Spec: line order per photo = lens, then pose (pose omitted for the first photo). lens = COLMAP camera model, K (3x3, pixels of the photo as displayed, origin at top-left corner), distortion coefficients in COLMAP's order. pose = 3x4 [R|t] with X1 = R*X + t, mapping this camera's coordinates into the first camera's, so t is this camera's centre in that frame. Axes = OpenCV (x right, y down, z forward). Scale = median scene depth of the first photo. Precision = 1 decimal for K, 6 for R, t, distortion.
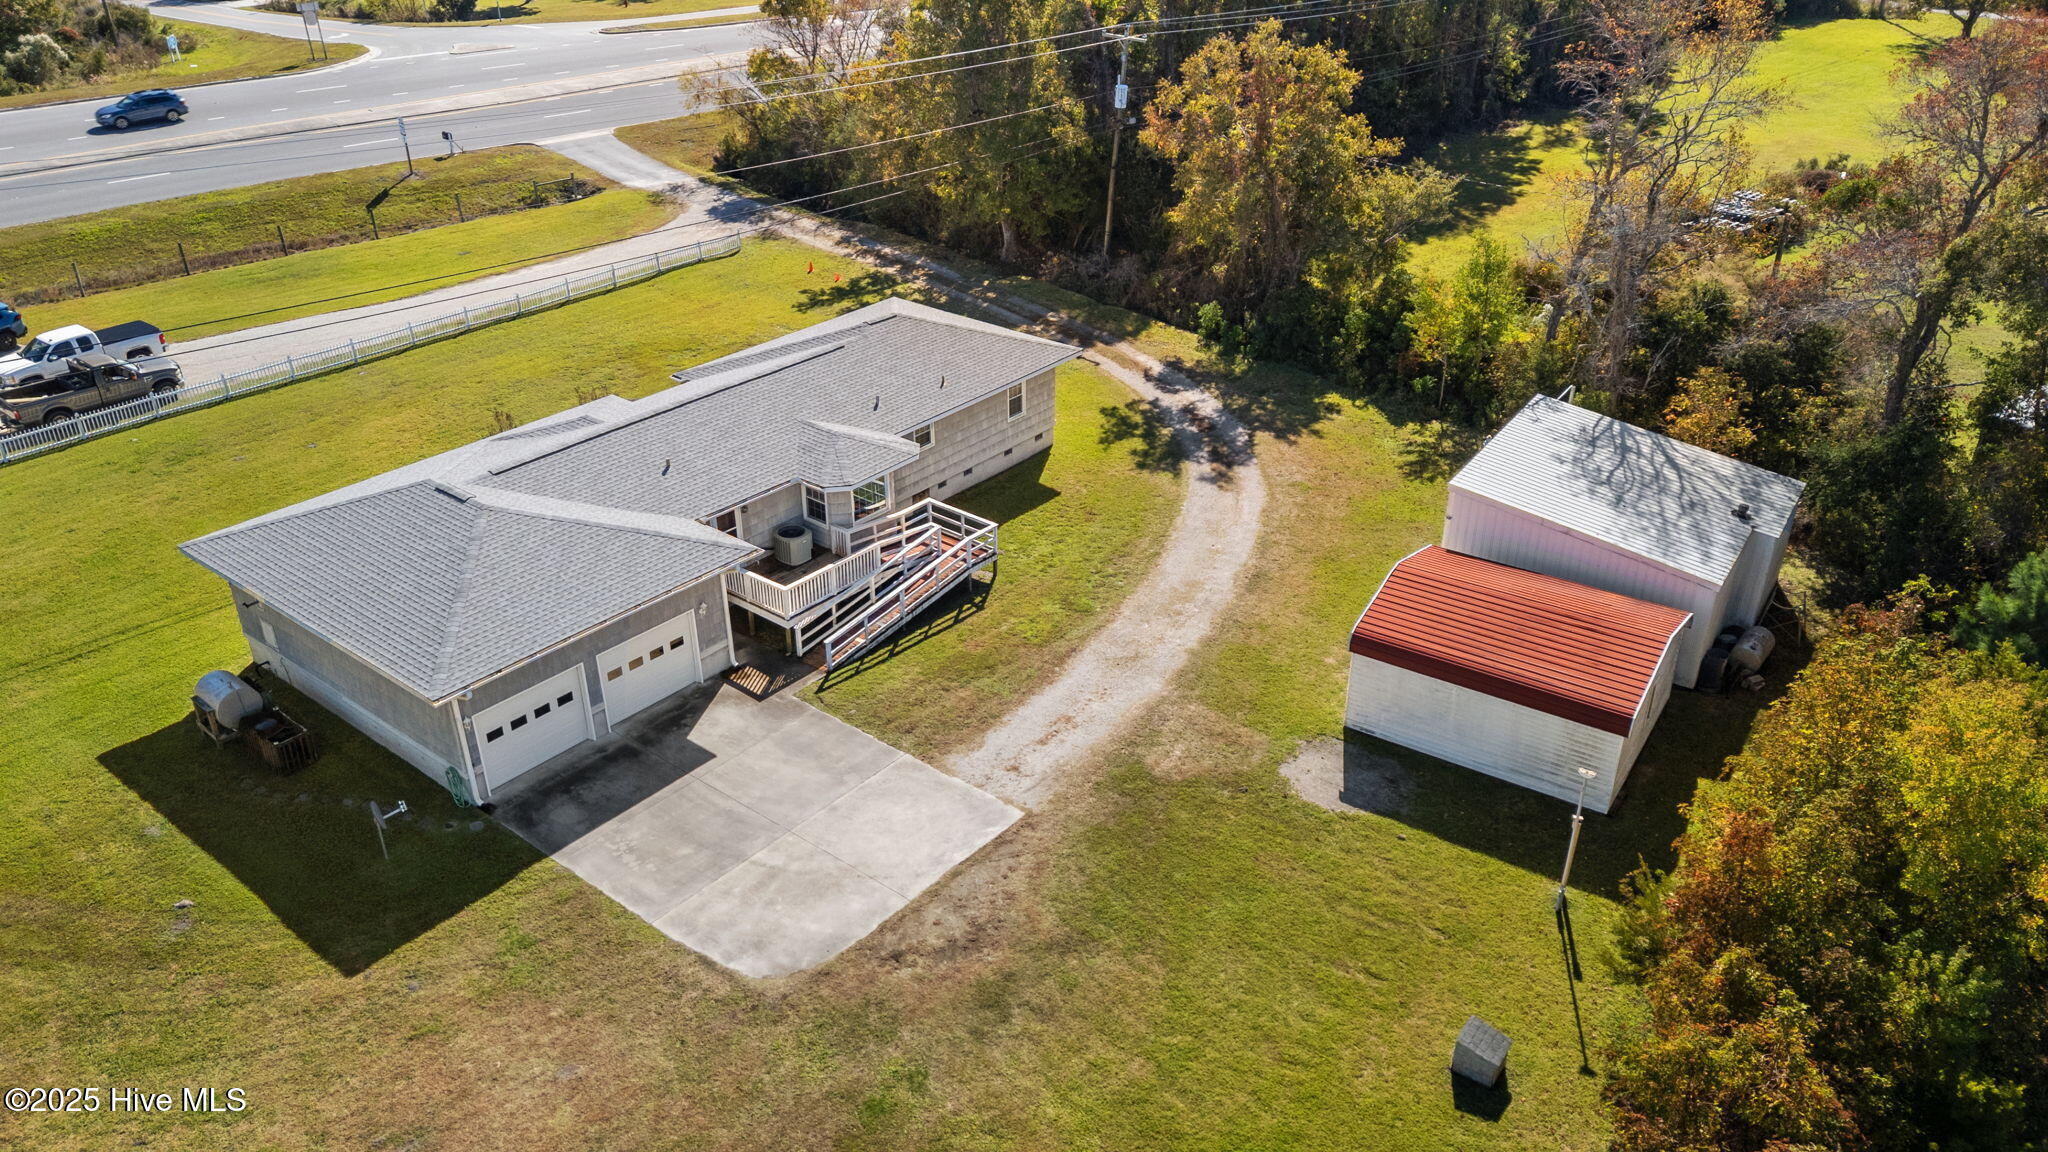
lens RADIAL K [[1478.9, 0, 1038.9], [0, 1478.9, 574.3], [0, 0, 1]] dist [0.057000, -0.019637]
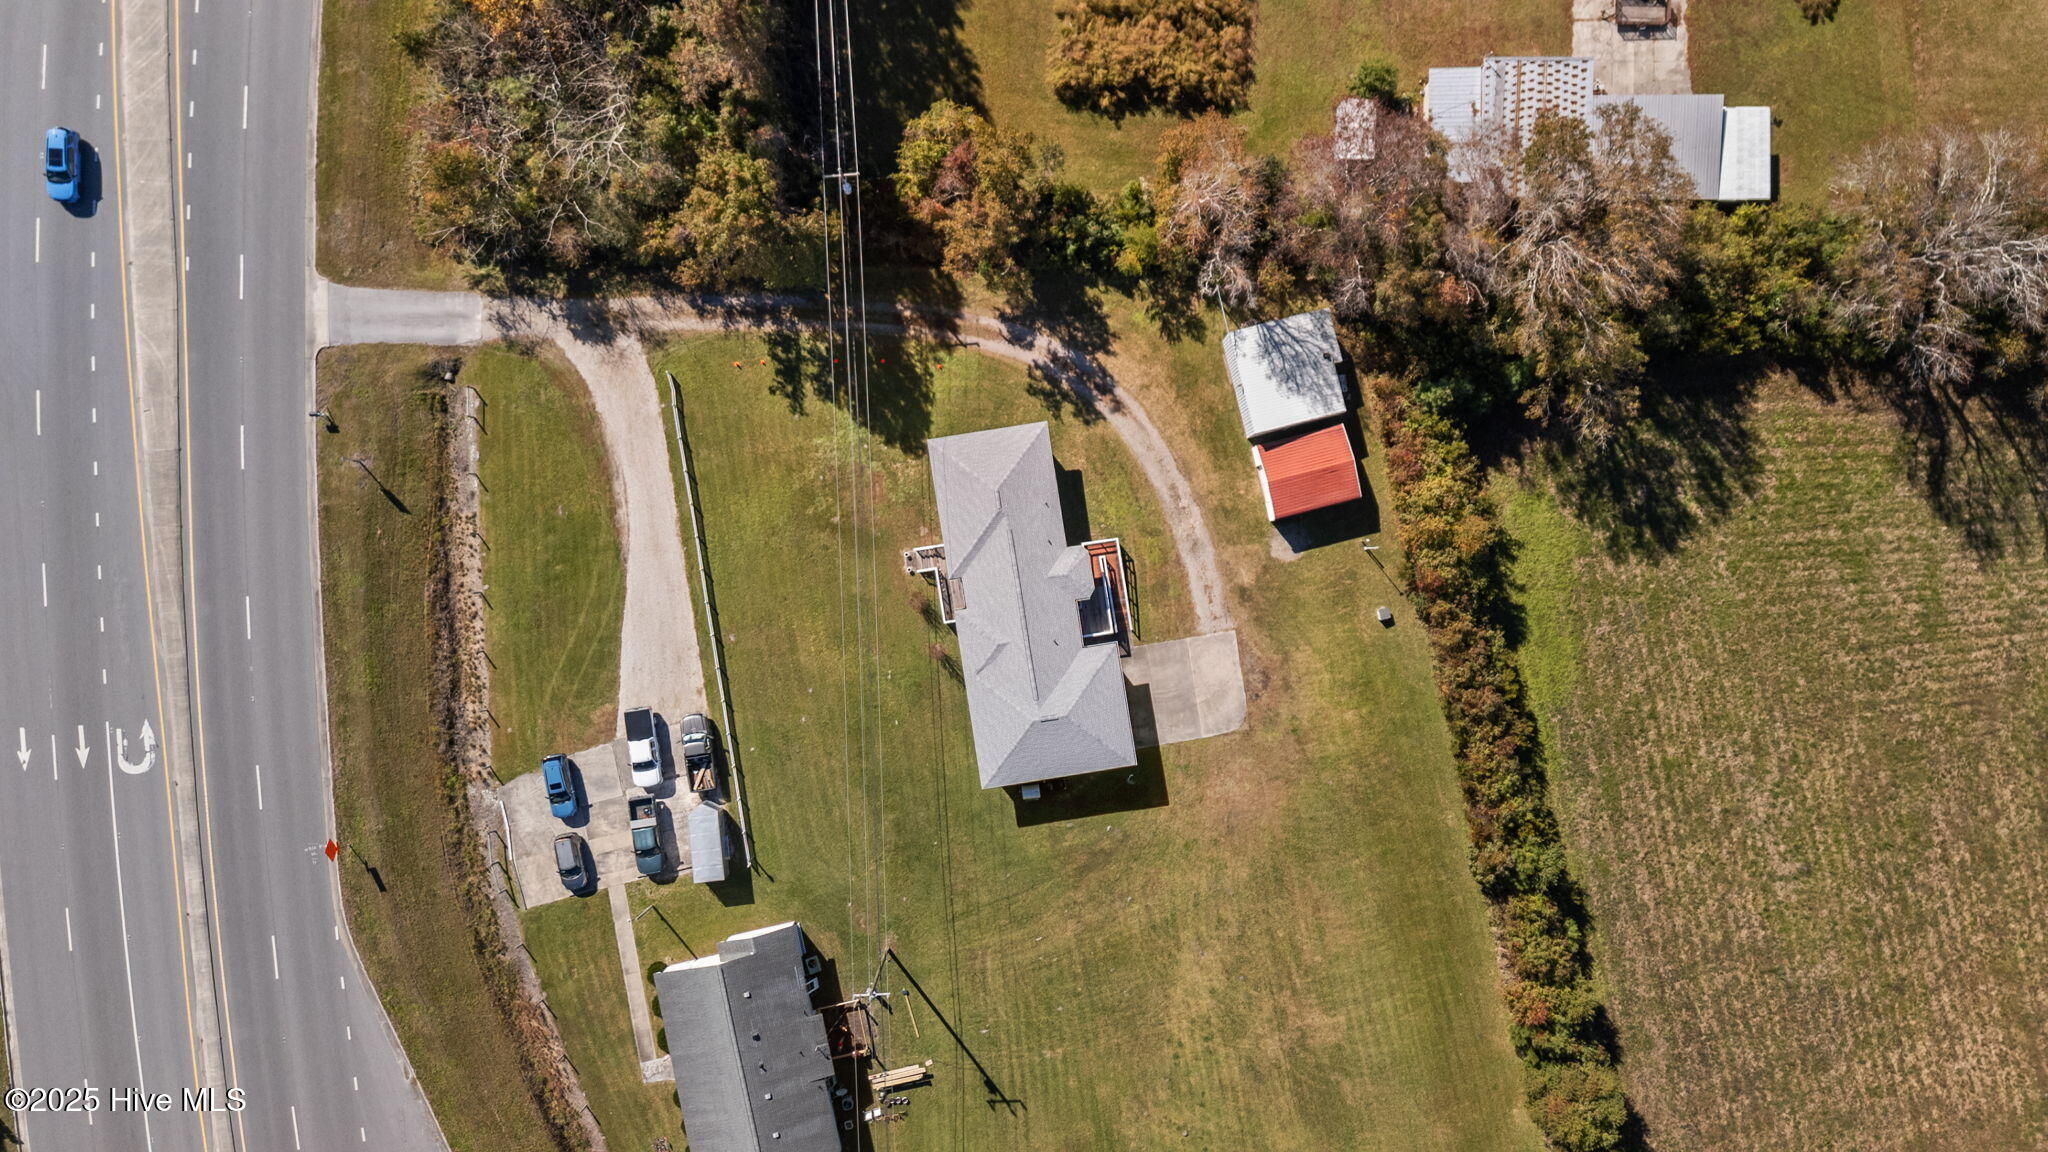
lens RADIAL K [[1517.0, 0, 1028.9], [0, 1517.0, 580.3], [0, 0, 1]] dist [0.054118, -0.013094]
pose [[0.674314, -0.738304, 0.014428, -0.181843], [0.342053, 0.329603, 0.879978, -1.909619], [-0.654447, -0.588446, 0.474795, -0.149398]]
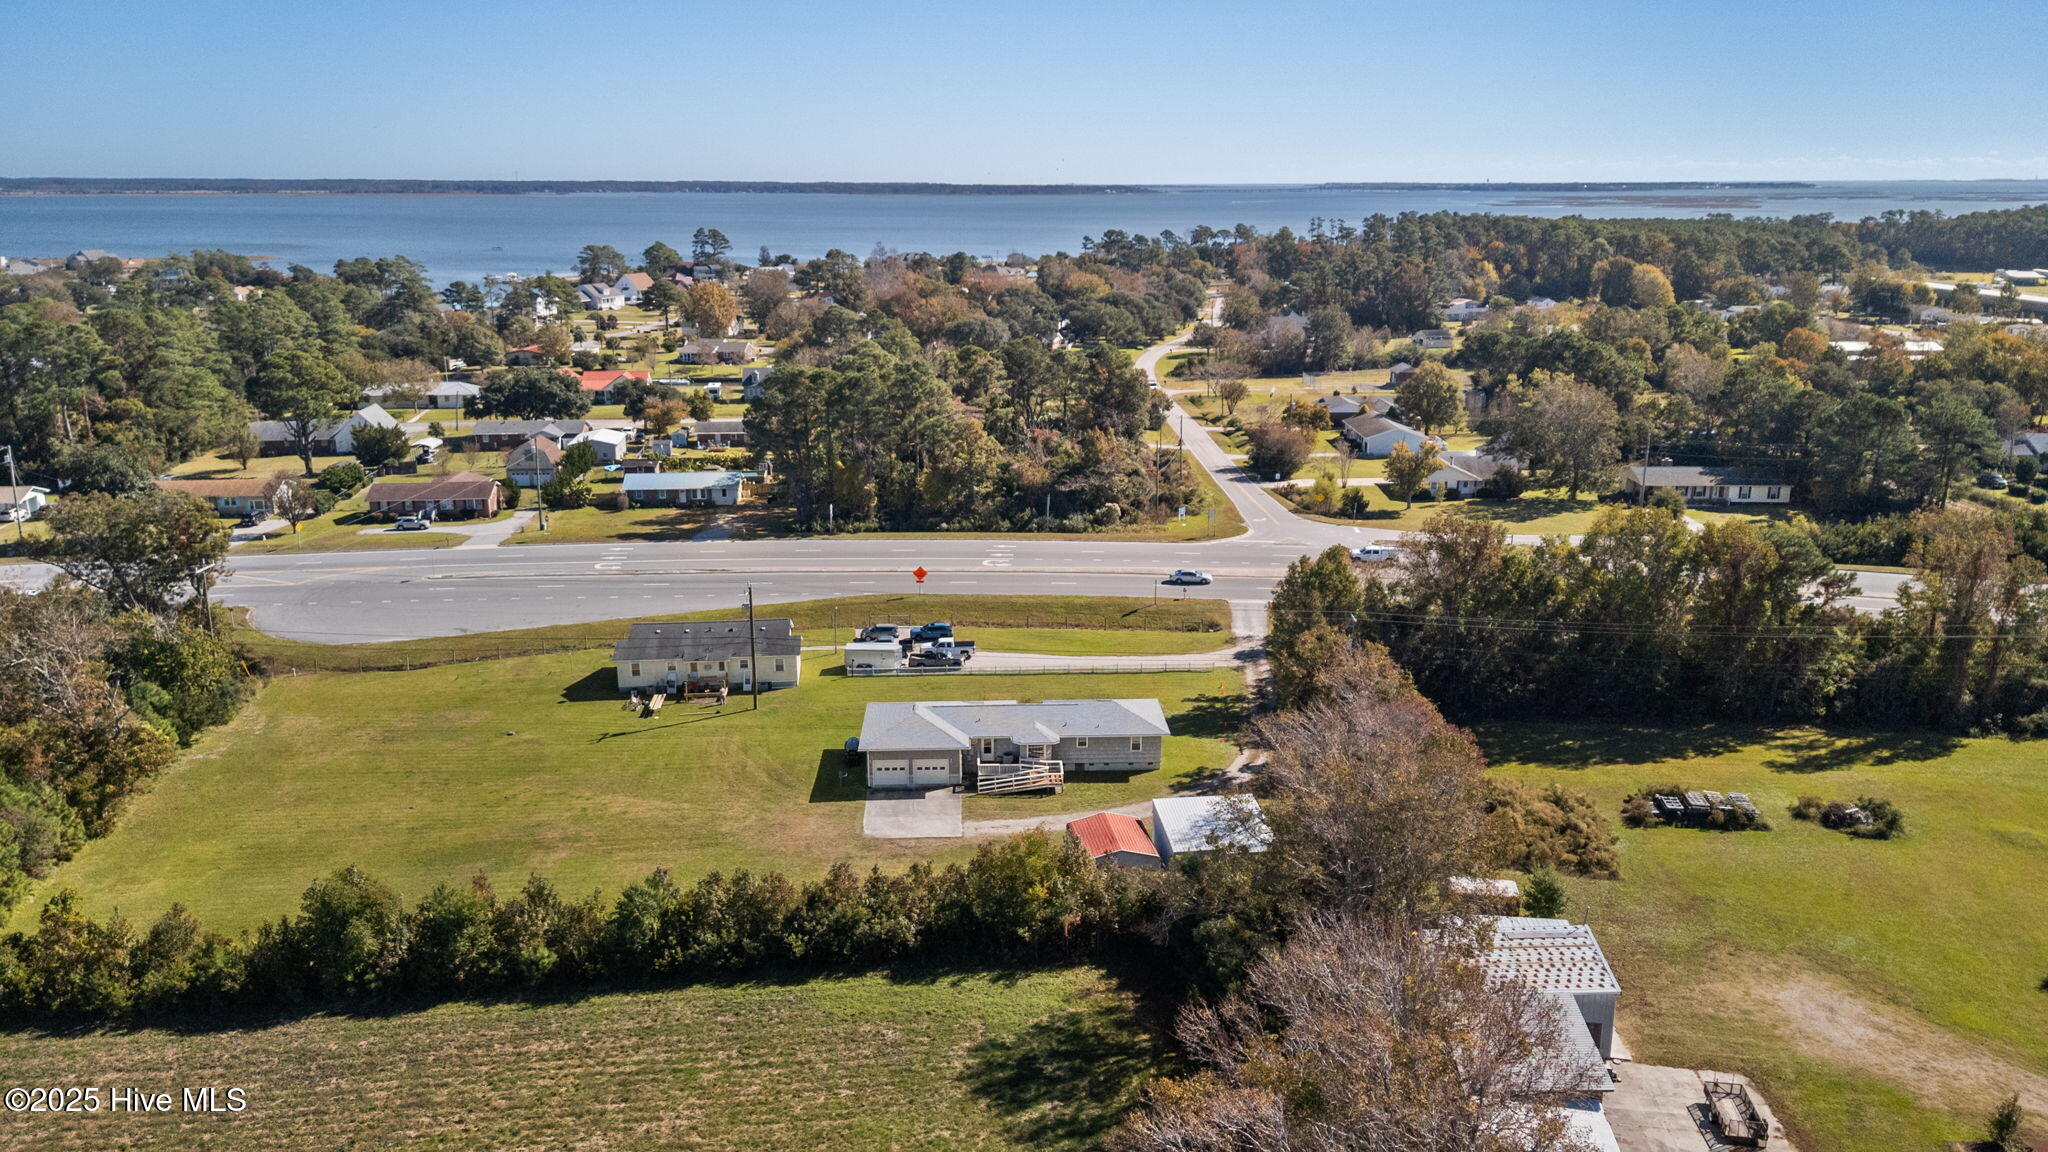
lens RADIAL K [[1517.0, 0, 1043.5], [0, 1517.0, 573.5], [0, 0, 1]] dist [0.054118, -0.013094]
pose [[0.662895, 0.188391, -0.724624, 1.572985], [-0.361159, 0.928241, -0.089064, -0.093638], [0.655847, 0.320745, 0.683365, -0.889198]]
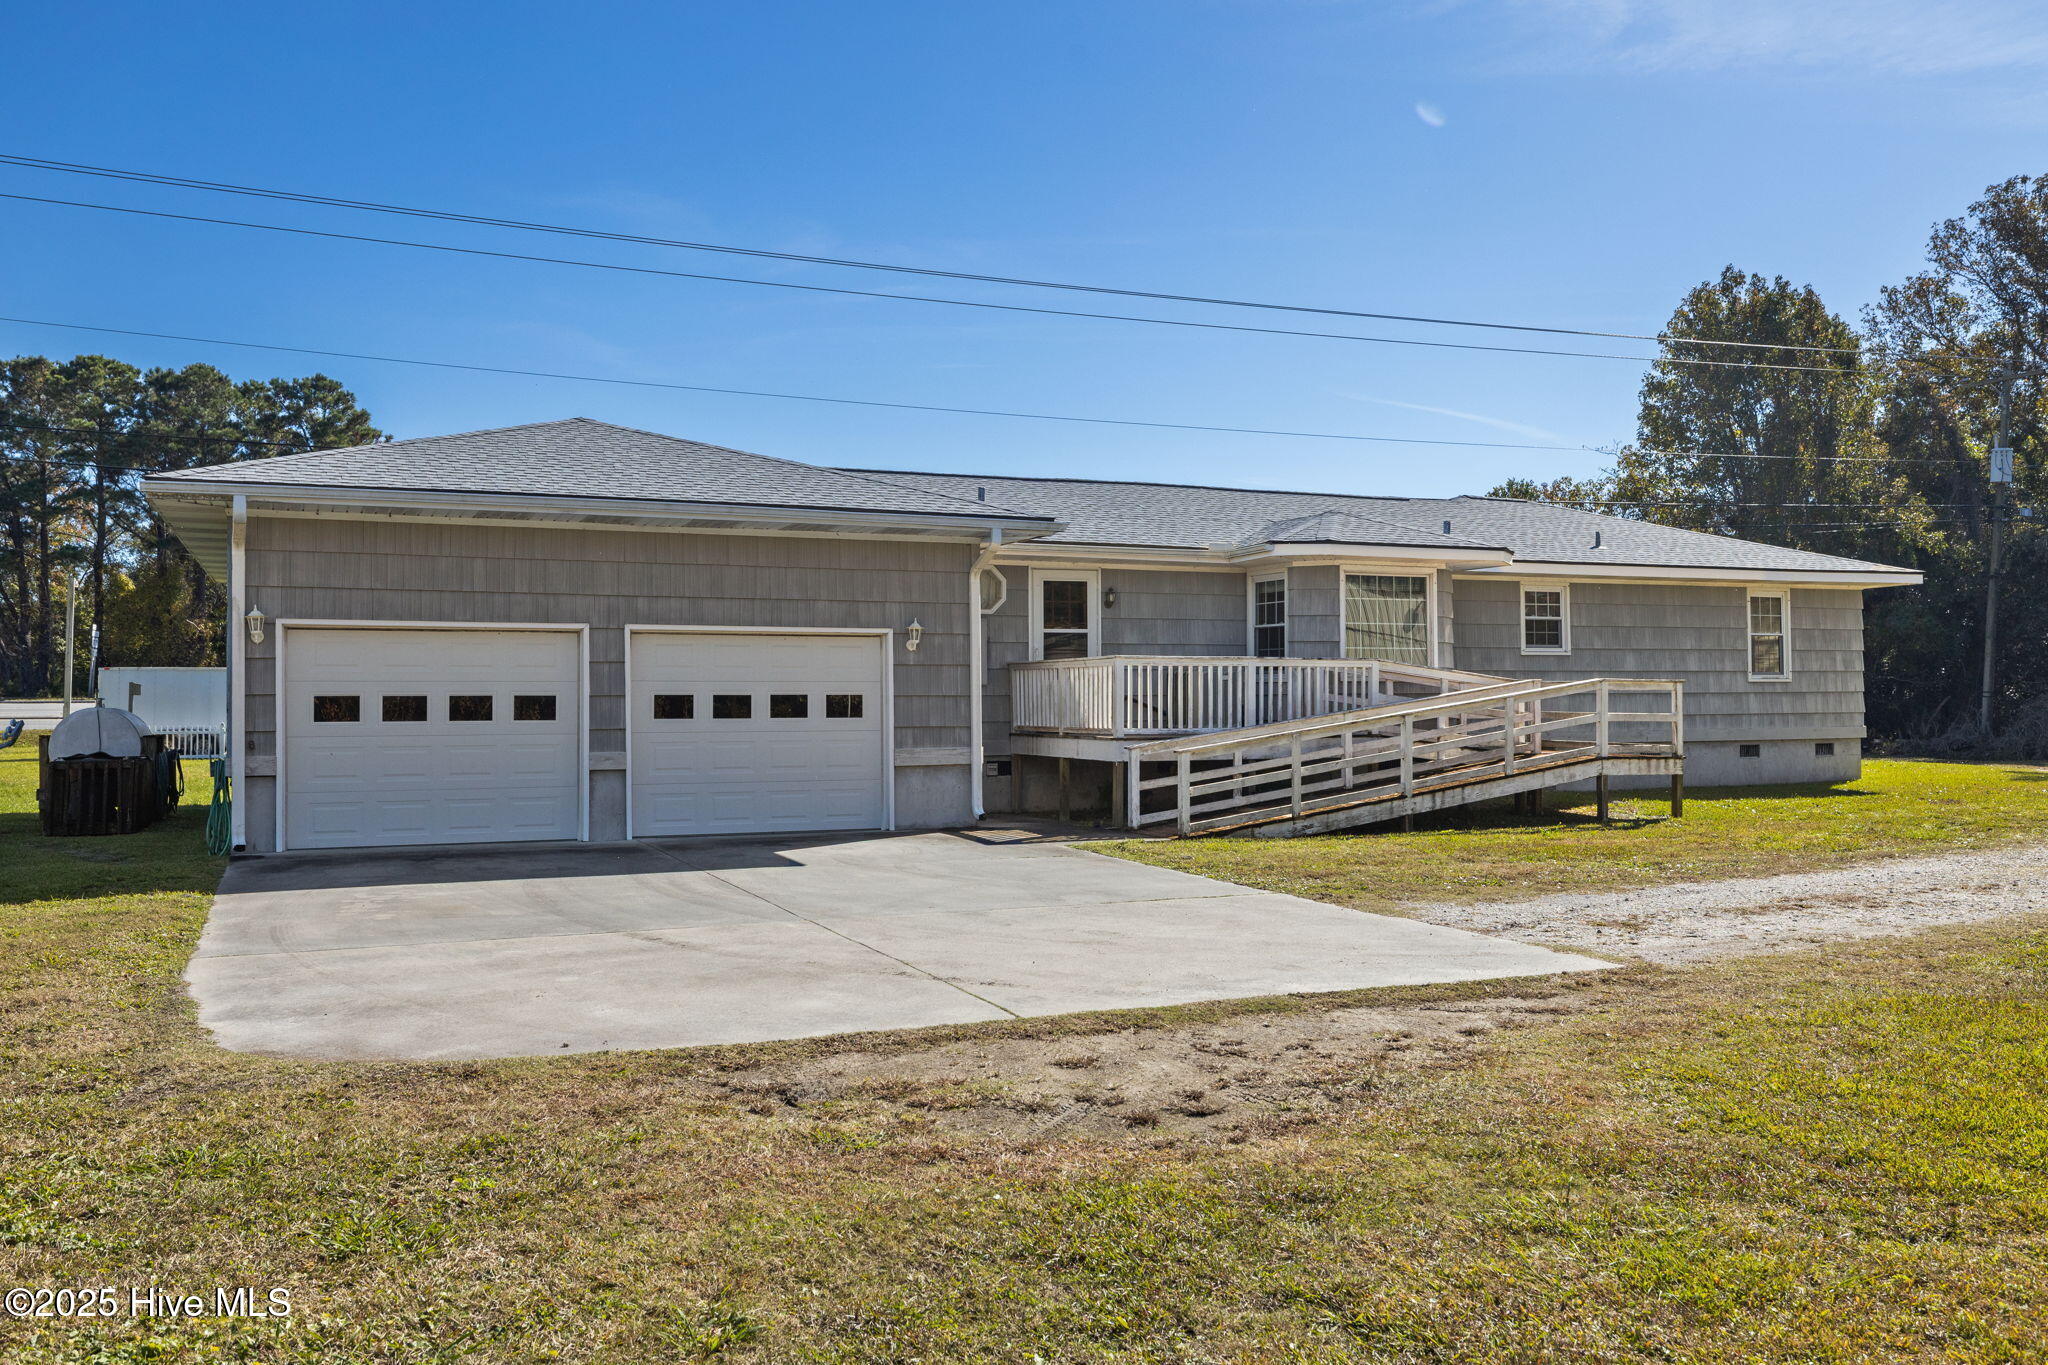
lens RADIAL K [[1665.3, 0, 1009.5], [0, 1665.3, 684.9], [0, 0, 1]] dist [0.026403, -0.017883]
pose [[0.883758, 0.007203, -0.467889, 0.019372], [-0.228771, 0.878896, -0.418577, 0.165419], [0.408210, 0.476960, 0.778379, 0.449809]]
